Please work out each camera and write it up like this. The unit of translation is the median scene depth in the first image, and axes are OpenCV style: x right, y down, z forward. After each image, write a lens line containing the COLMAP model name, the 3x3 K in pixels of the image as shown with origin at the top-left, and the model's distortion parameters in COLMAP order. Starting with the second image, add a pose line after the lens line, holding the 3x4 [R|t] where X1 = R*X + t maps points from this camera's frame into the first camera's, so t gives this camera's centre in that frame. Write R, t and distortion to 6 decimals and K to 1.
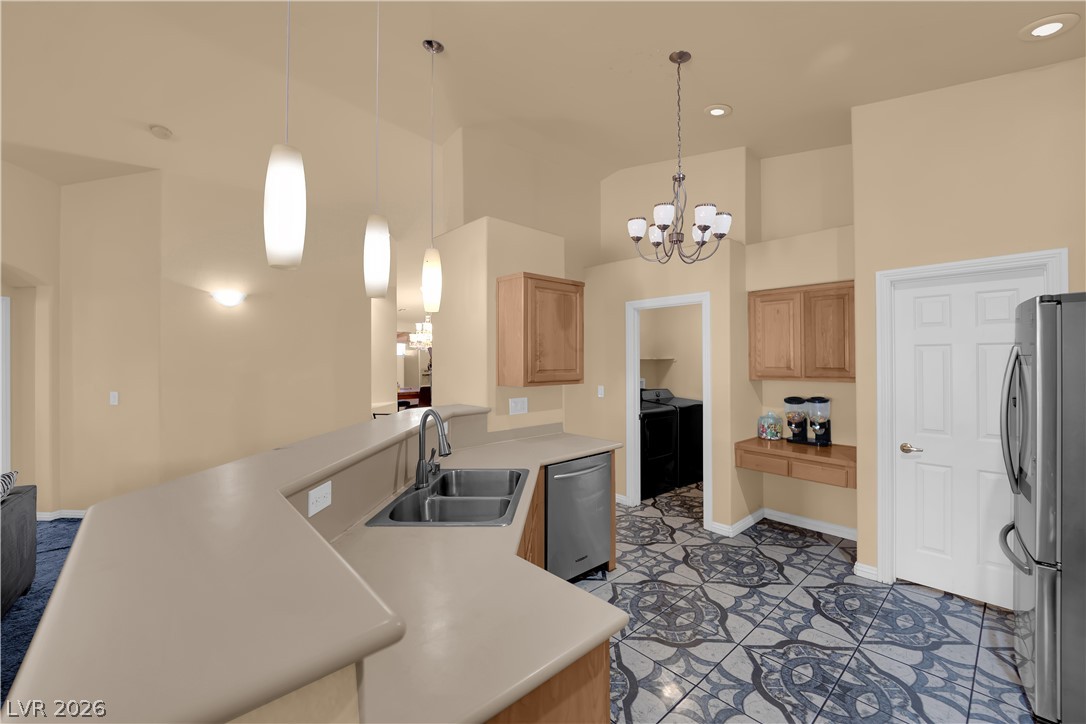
lens RADIAL K [[436.1, 0, 546.1], [0, 436.1, 356.6], [0, 0, 1]] dist [-0.009718, -0.004336]
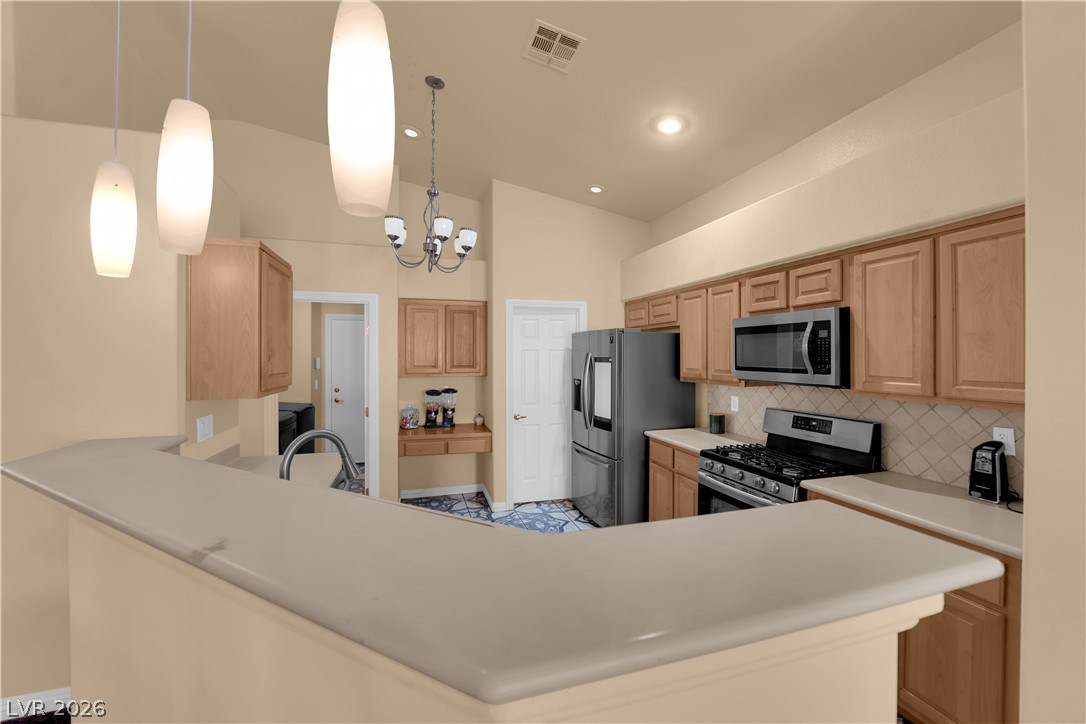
lens RADIAL K [[436.1, 0, 546.1], [0, 436.1, 356.6], [0, 0, 1]] dist [-0.009718, -0.004336]
pose [[0.428048, 0.003104, 0.903751, -0.433138], [-0.003776, 0.999992, -0.001645, 0.000156], [-0.903748, -0.002709, 0.428056, 0.208315]]
